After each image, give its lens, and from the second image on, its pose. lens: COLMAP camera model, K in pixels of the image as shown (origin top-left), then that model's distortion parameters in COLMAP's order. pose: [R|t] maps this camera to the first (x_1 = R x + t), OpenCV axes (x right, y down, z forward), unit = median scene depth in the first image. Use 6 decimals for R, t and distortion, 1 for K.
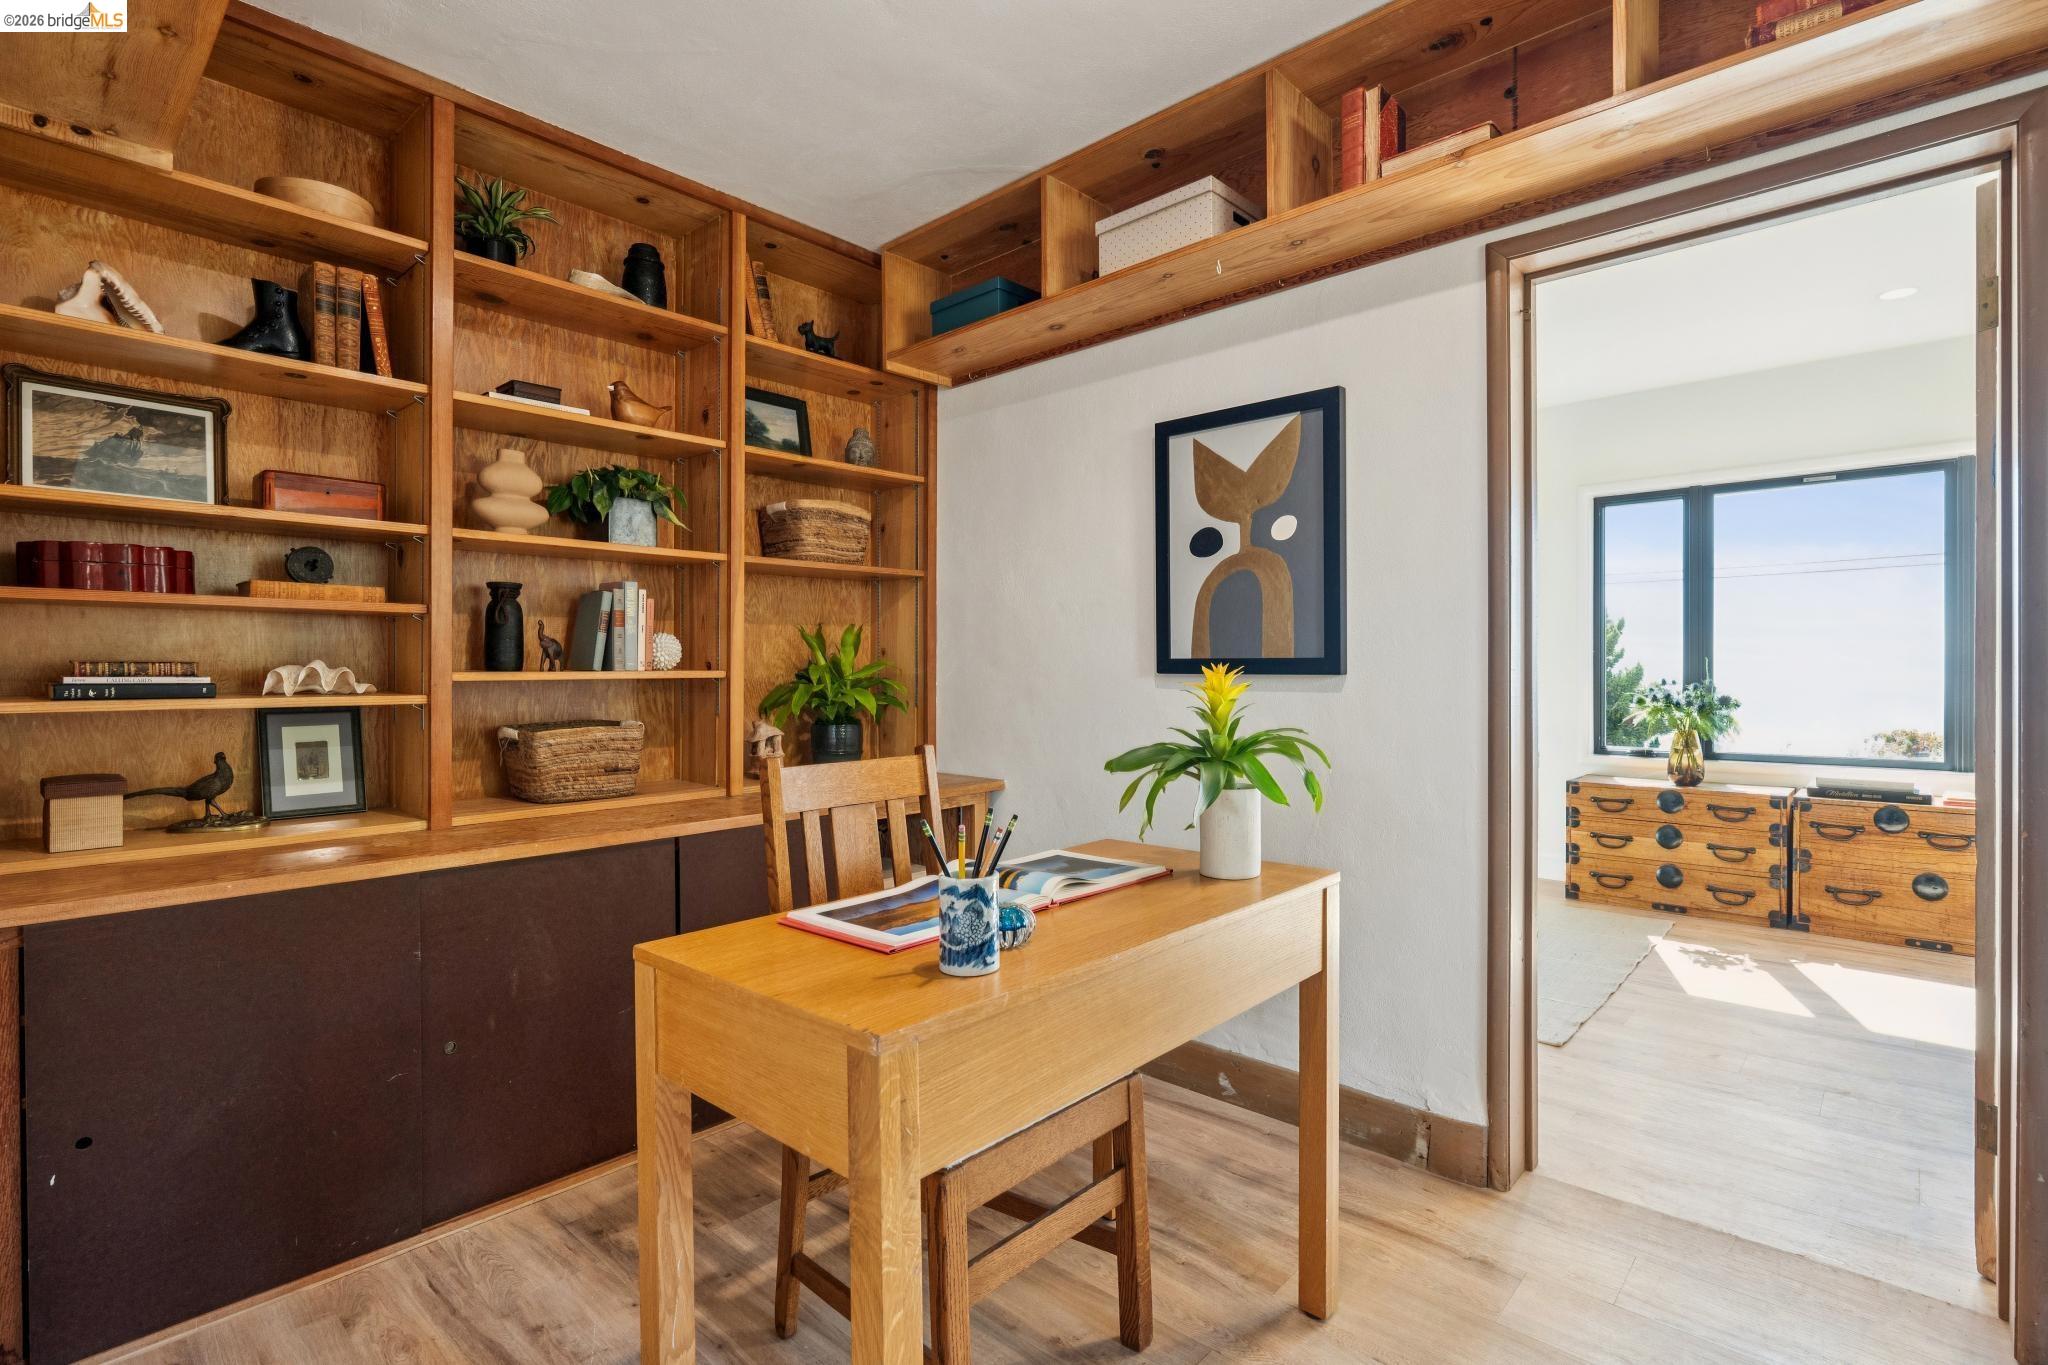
lens RADIAL K [[953.9, 0, 1012.7], [0, 953.9, 676.9], [0, 0, 1]] dist [-0.004646, 0.000057]
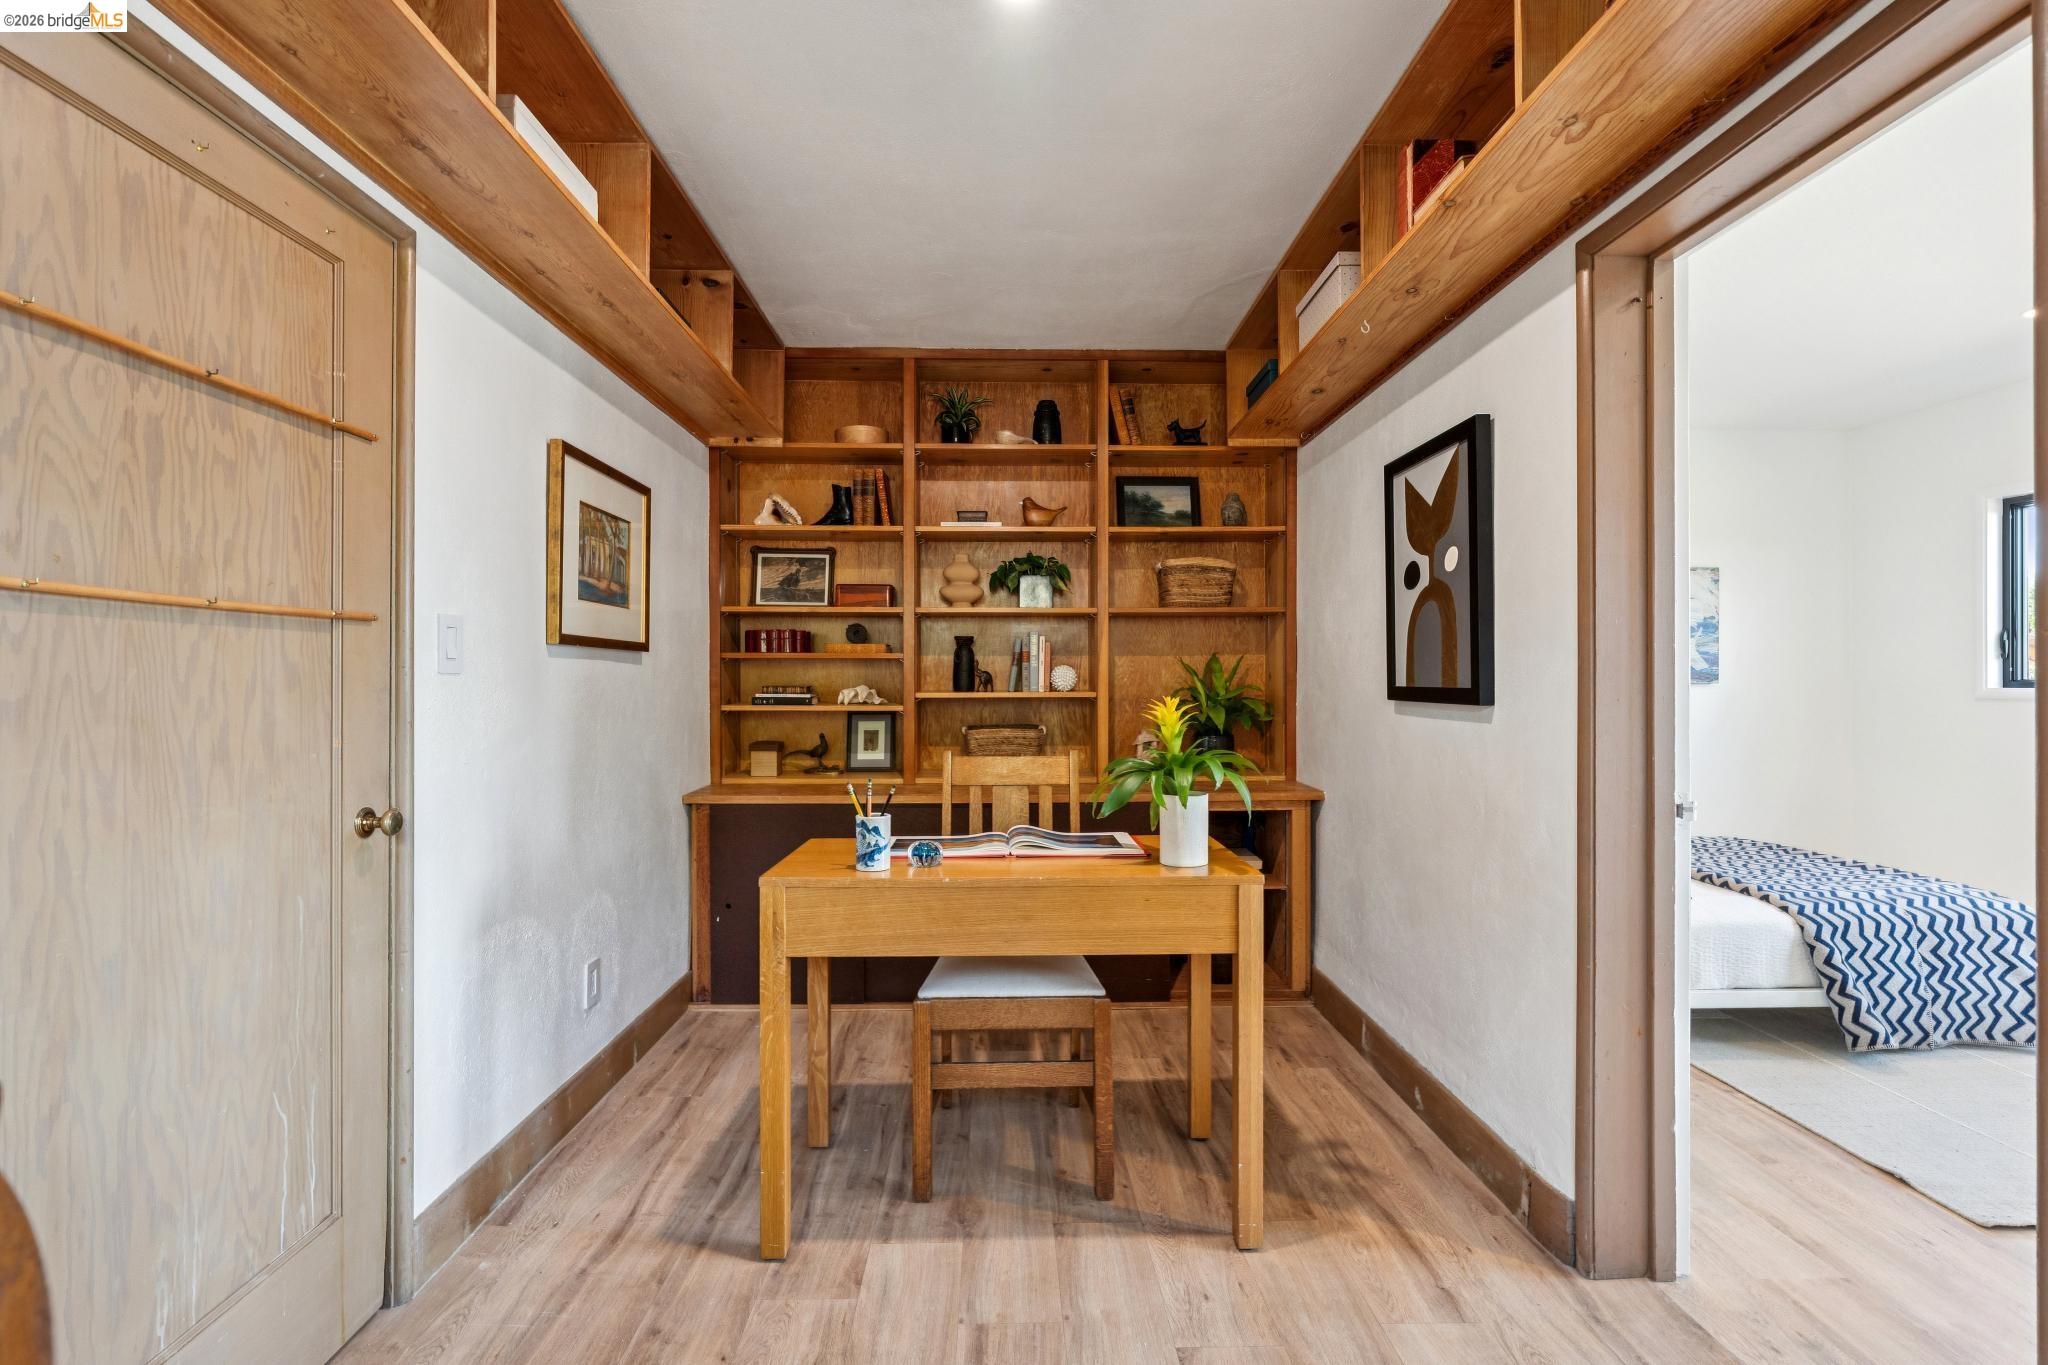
lens RADIAL K [[904.5, 0, 1034.0], [0, 904.5, 685.8], [0, 0, 1]] dist [-0.002894, 0.000773]
pose [[0.705830, 0.006433, -0.708352, 0.648458], [-0.008017, 0.999967, 0.001093, -0.019073], [0.708336, 0.004907, 0.705858, 0.010744]]
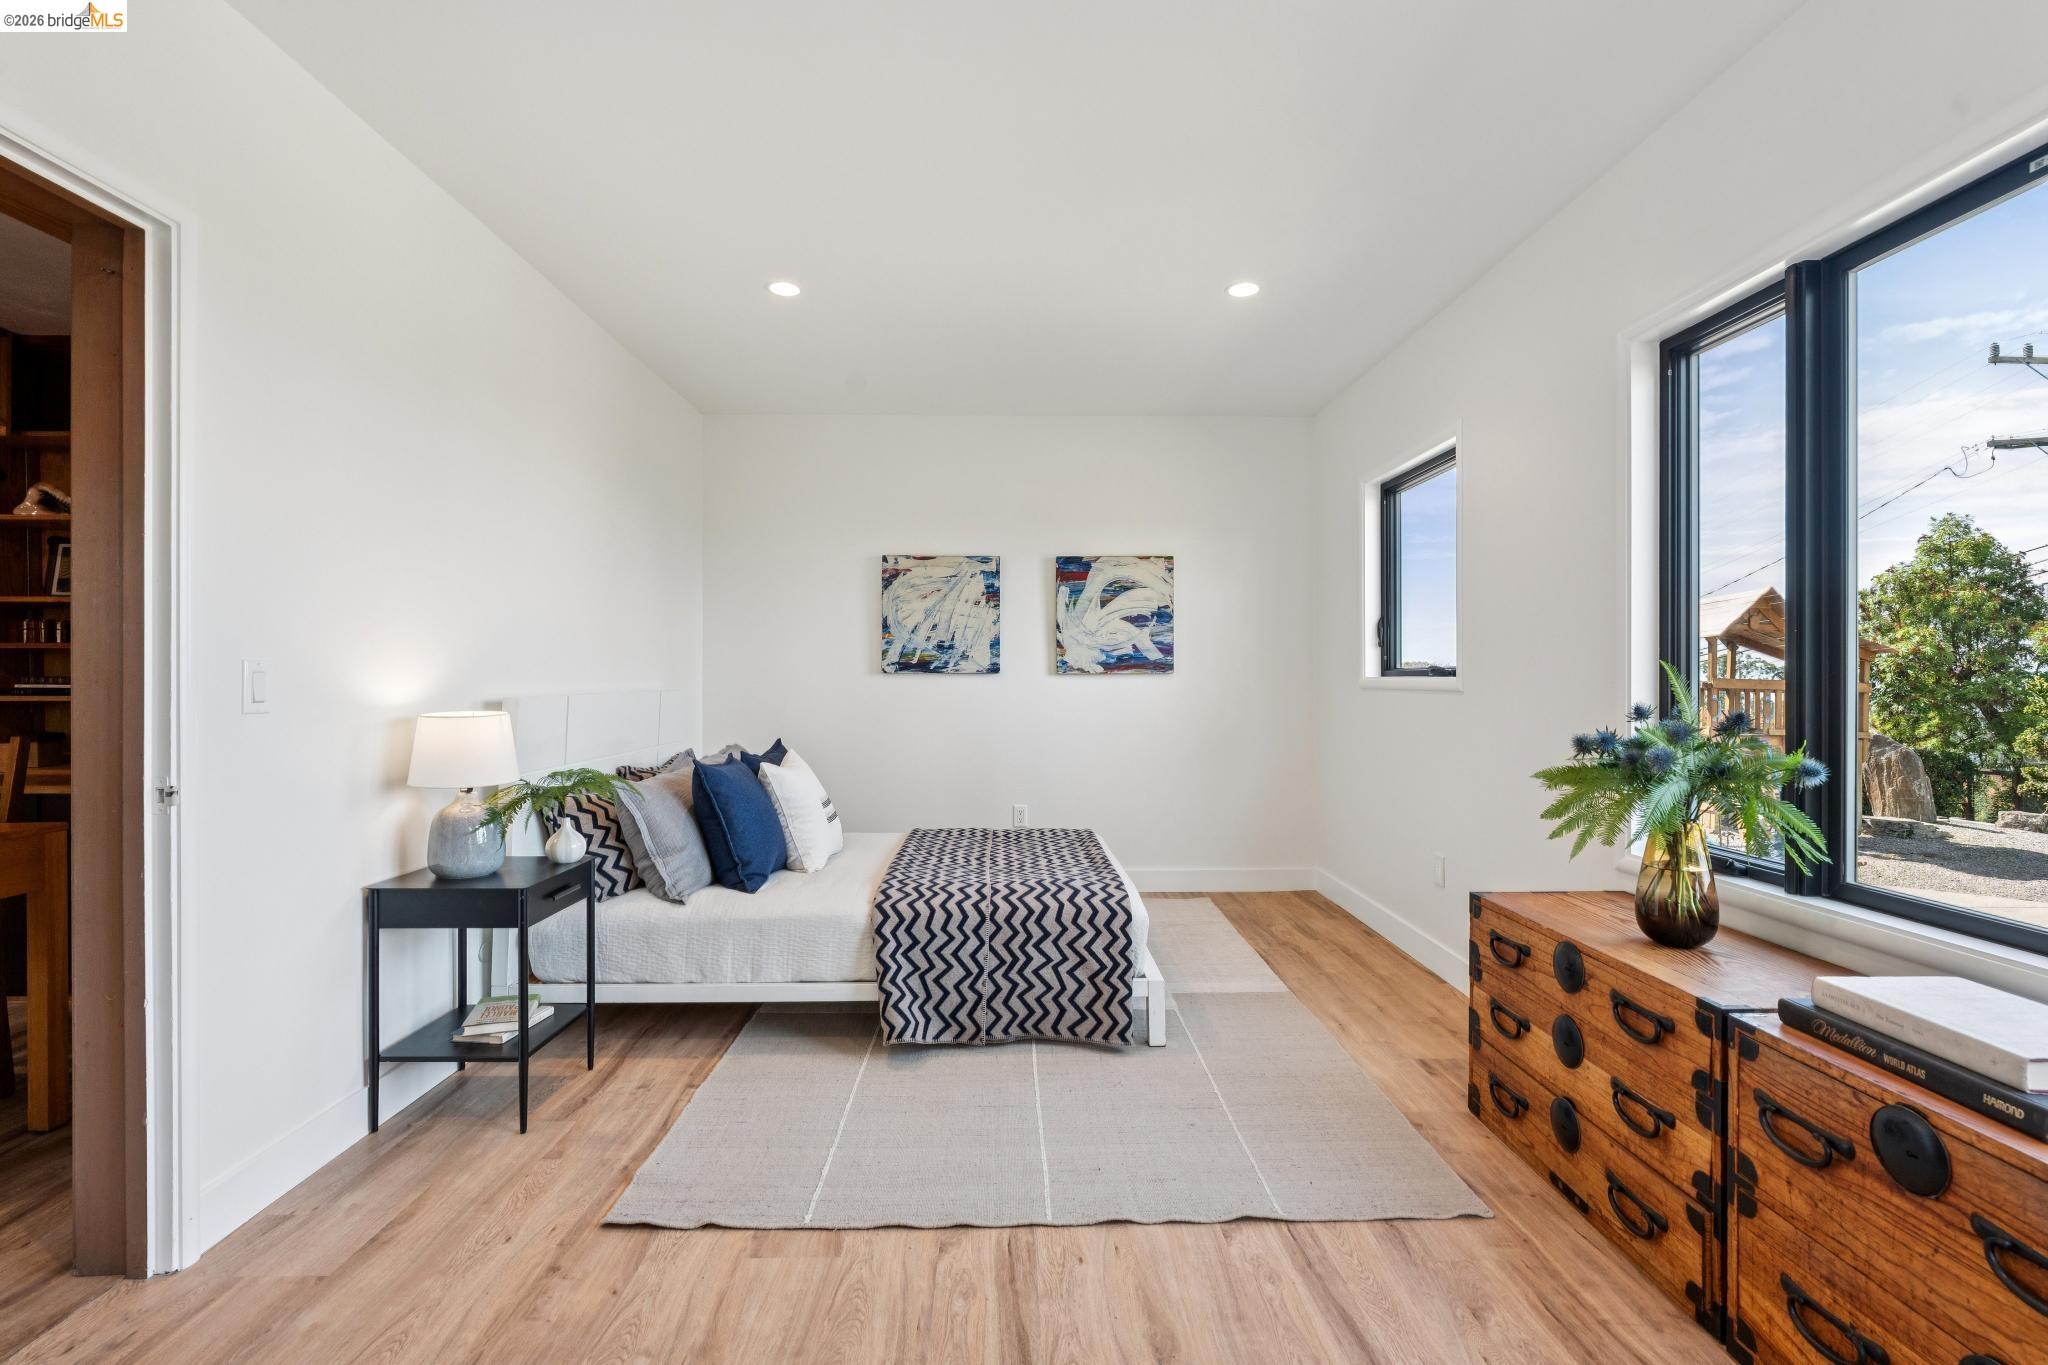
lens RADIAL K [[904.5, 0, 1034.0], [0, 904.5, 685.8], [0, 0, 1]] dist [-0.002894, 0.000773]
pose [[0.699979, 0.008529, -0.714112, 1.498690], [-0.006283, 0.999964, 0.005784, -0.017308], [0.714135, 0.000437, 0.700007, 0.901757]]
